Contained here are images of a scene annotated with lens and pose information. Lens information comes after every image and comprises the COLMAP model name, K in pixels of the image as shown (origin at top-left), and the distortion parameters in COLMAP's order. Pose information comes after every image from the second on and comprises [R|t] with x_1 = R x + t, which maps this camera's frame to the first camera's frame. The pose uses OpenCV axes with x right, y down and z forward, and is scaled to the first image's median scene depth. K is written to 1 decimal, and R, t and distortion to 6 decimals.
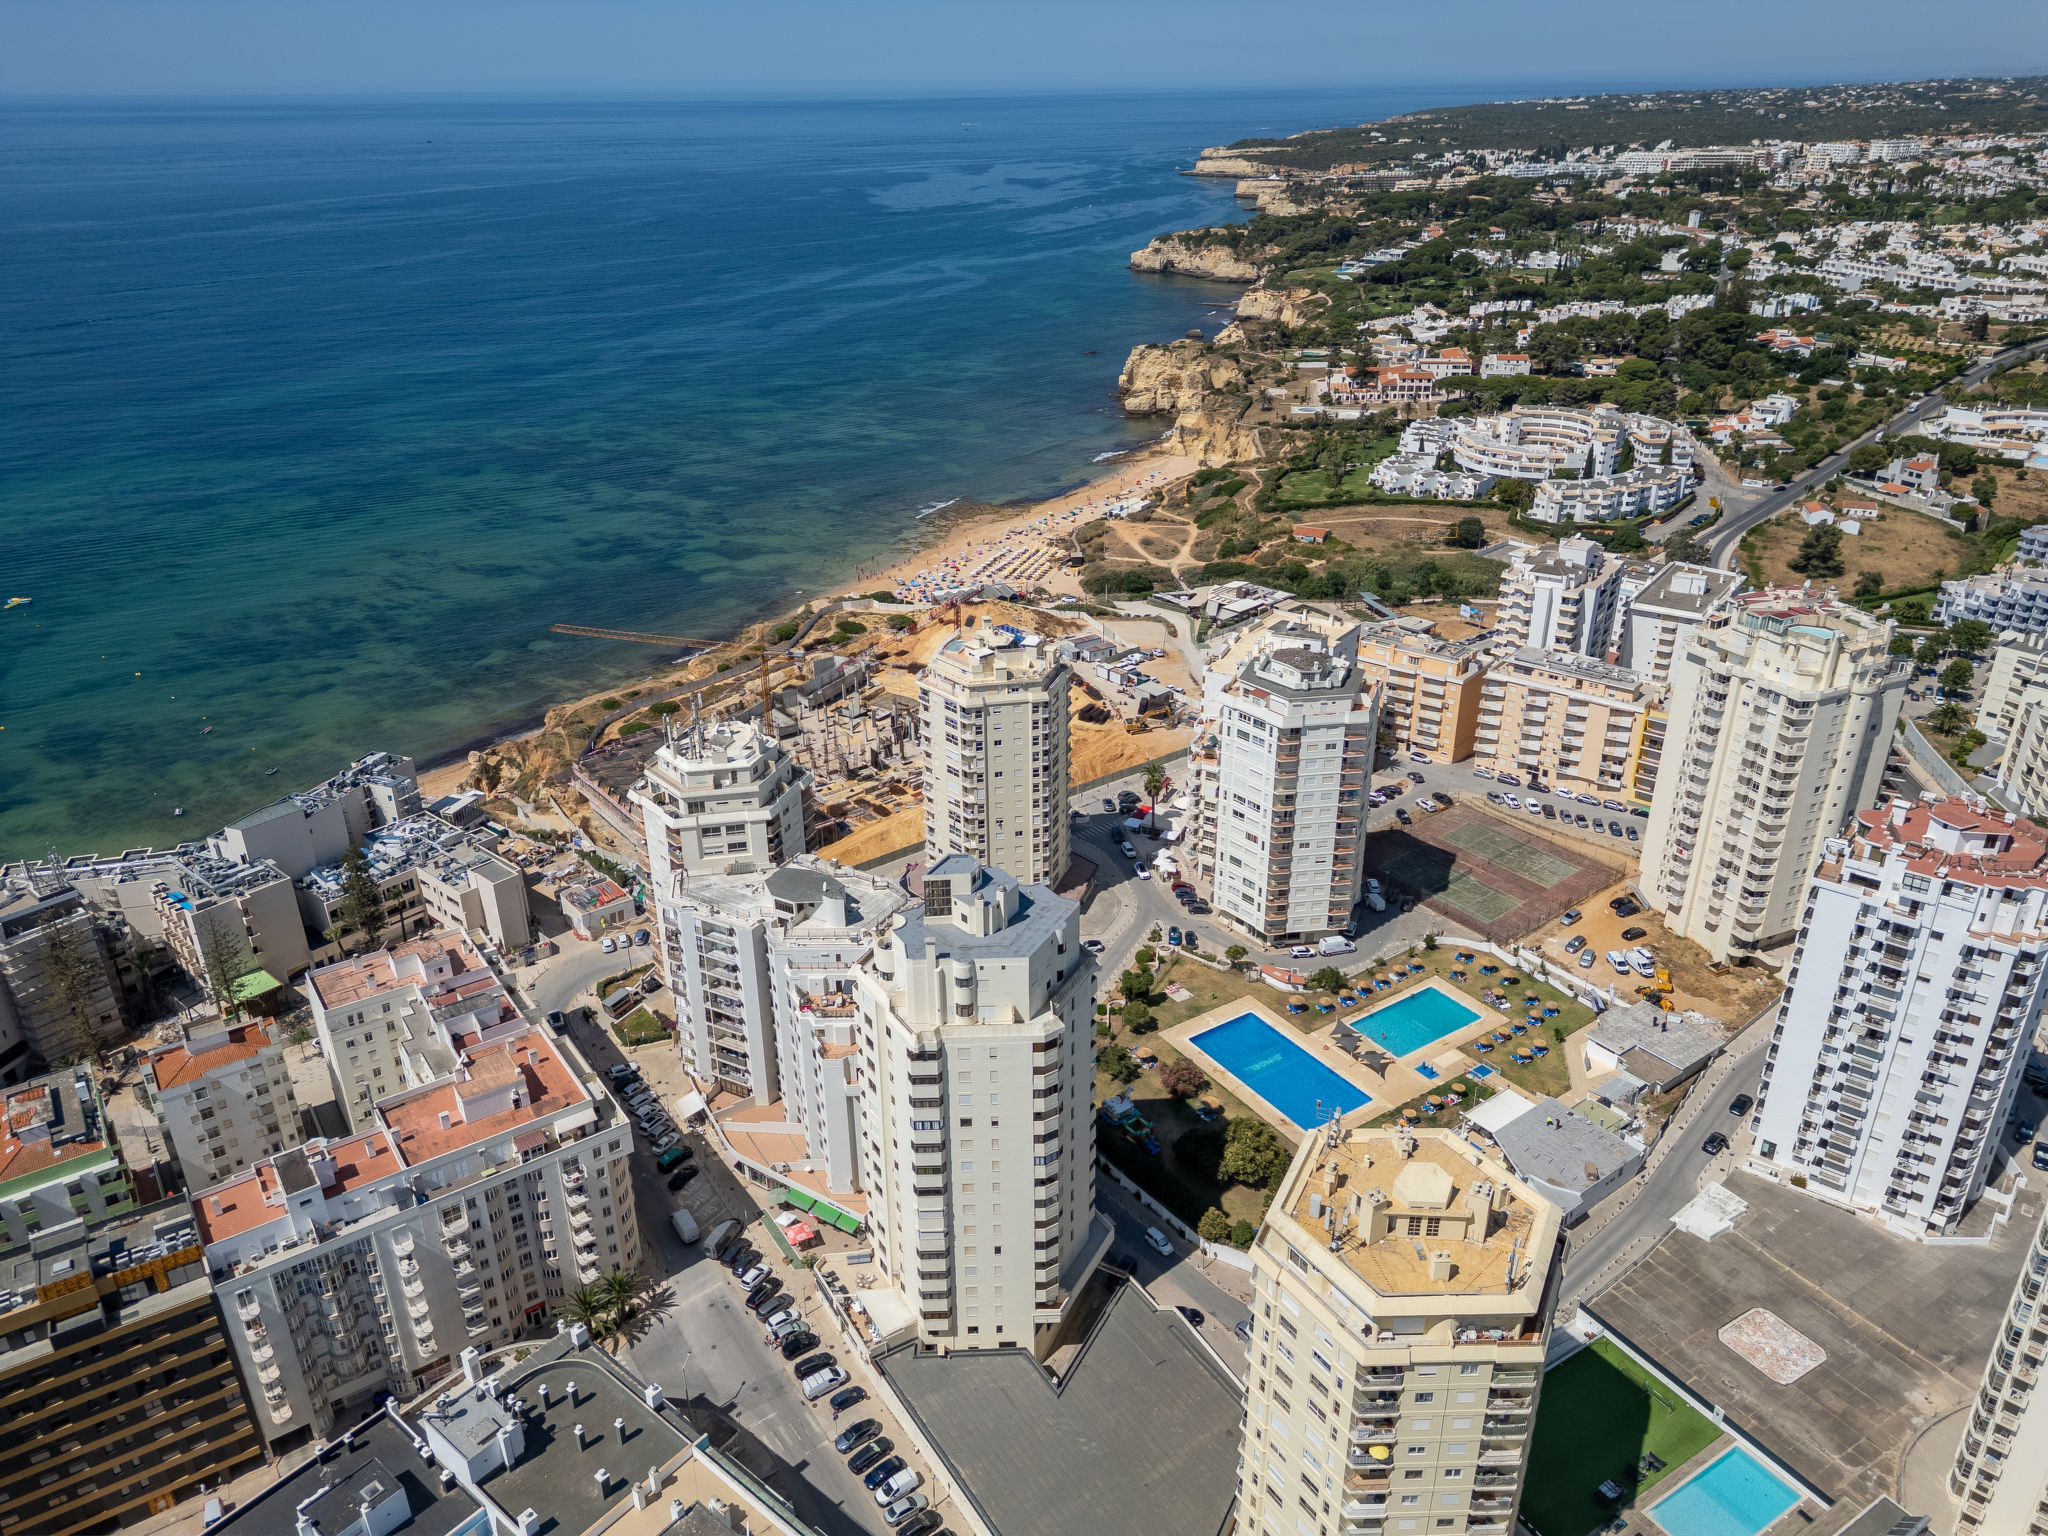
lens RADIAL K [[1437.1, 0, 1024.3], [0, 1437.1, 781.3], [0, 0, 1]] dist [0.089359, -0.087278]
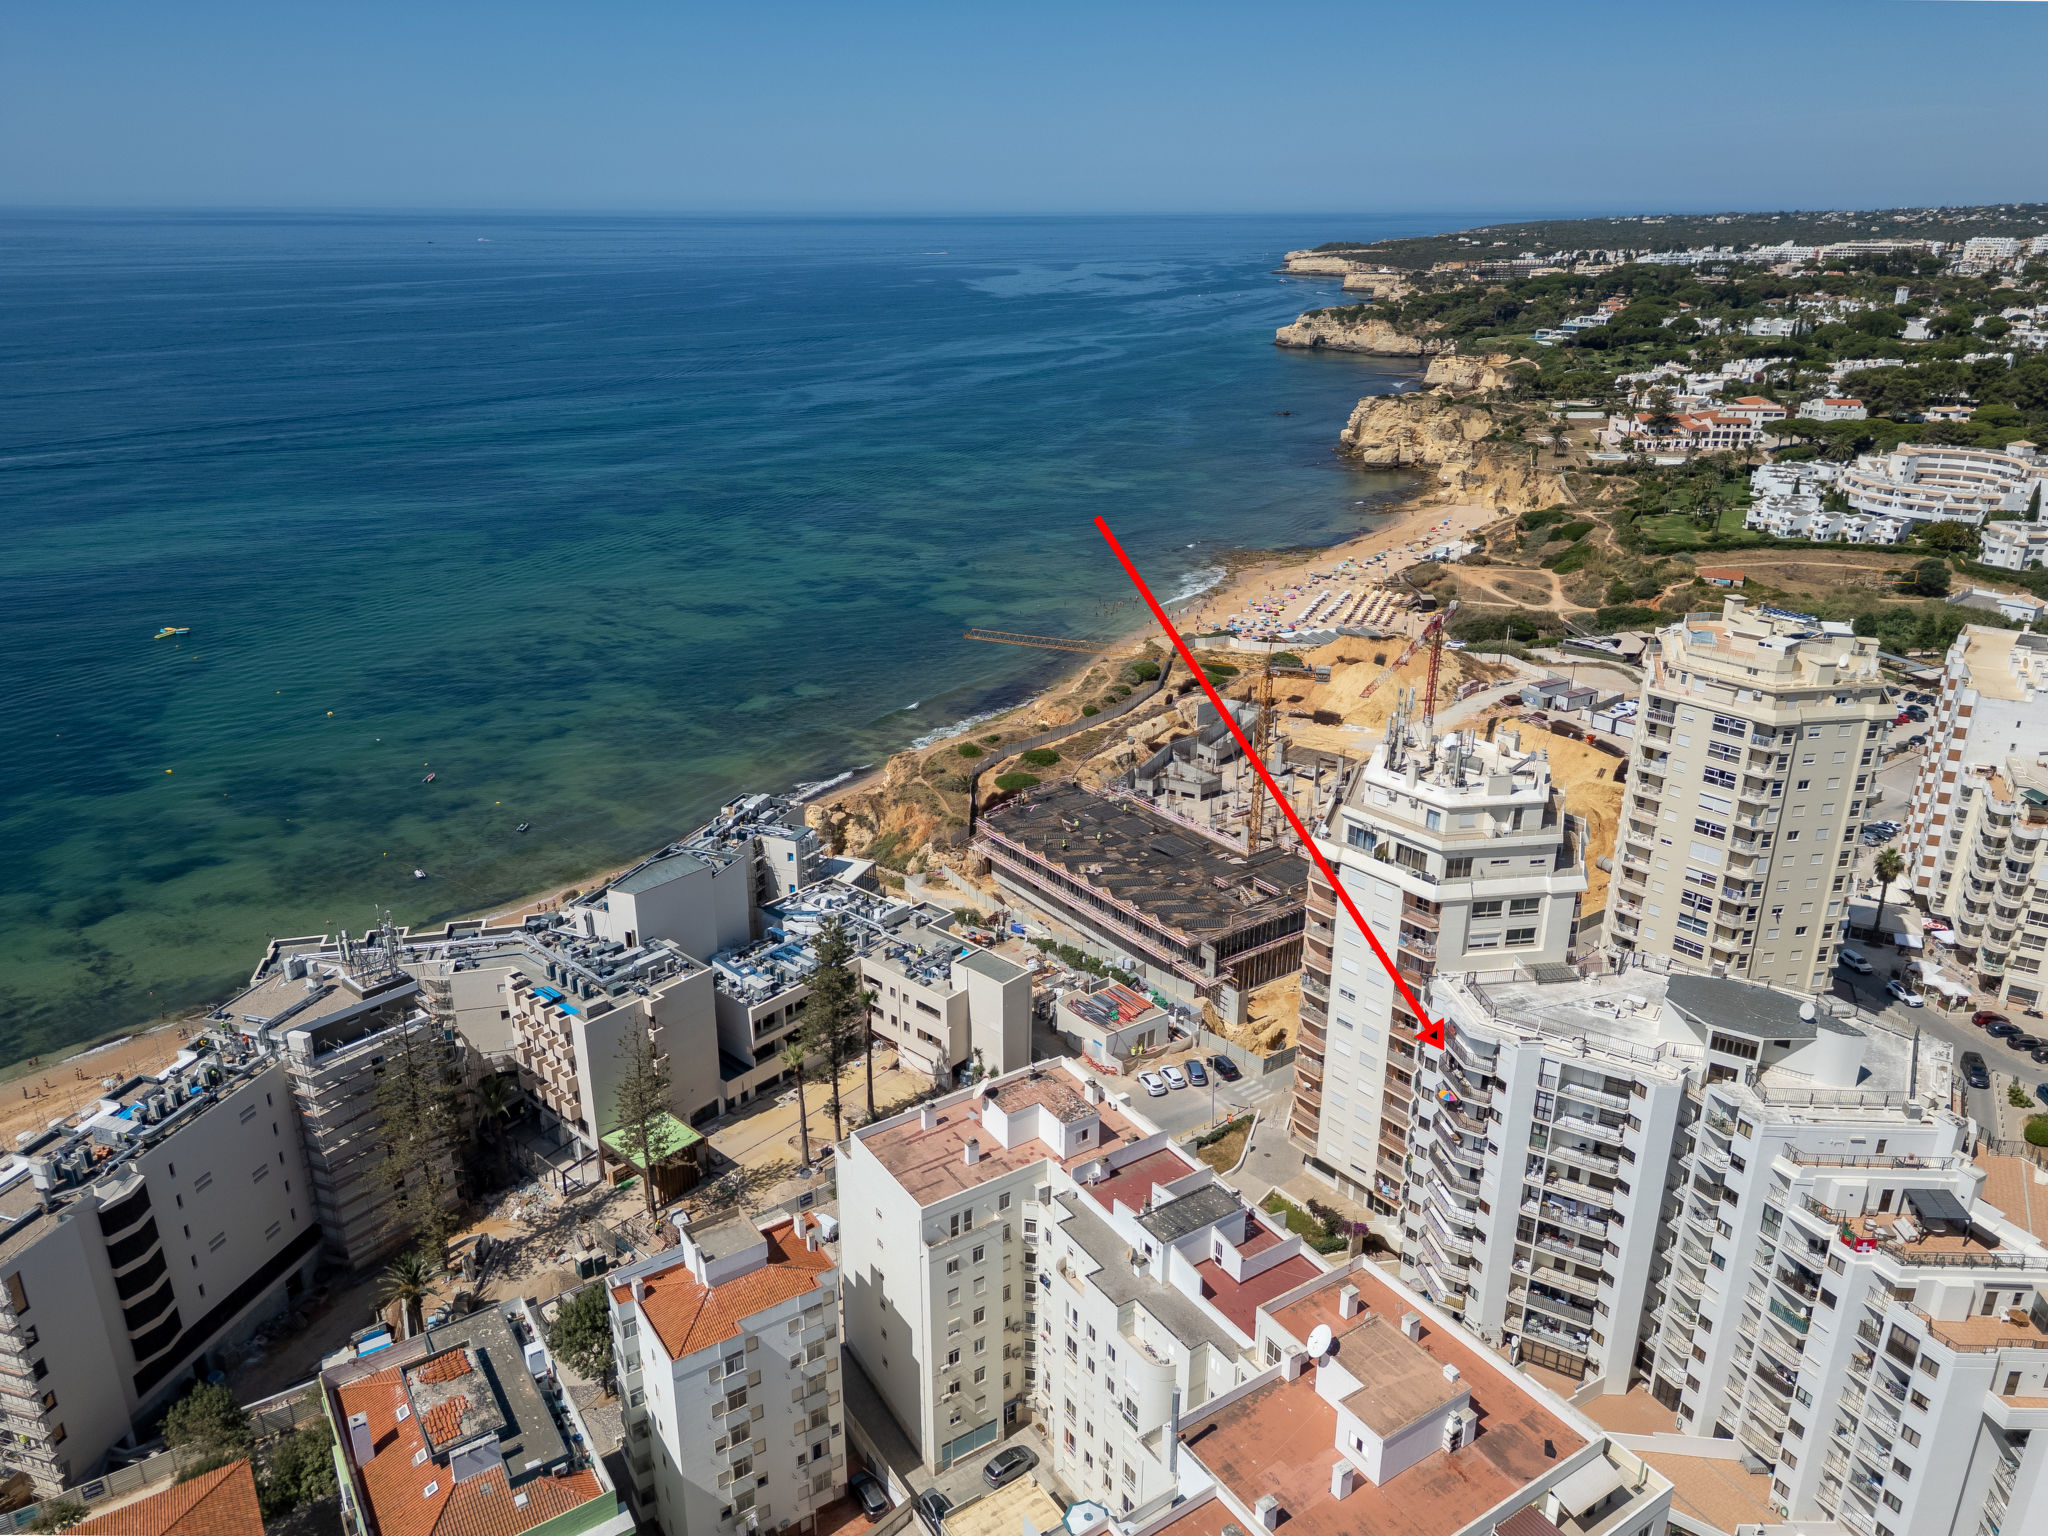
lens RADIAL K [[1449.1, 0, 1024.6], [0, 1449.1, 789.7], [0, 0, 1]] dist [0.075799, -0.054992]
pose [[0.999622, 0.020931, -0.017831, -0.179266], [-0.022109, 0.997396, -0.068640, 0.014180], [0.016348, 0.069009, 0.997482, 0.177214]]
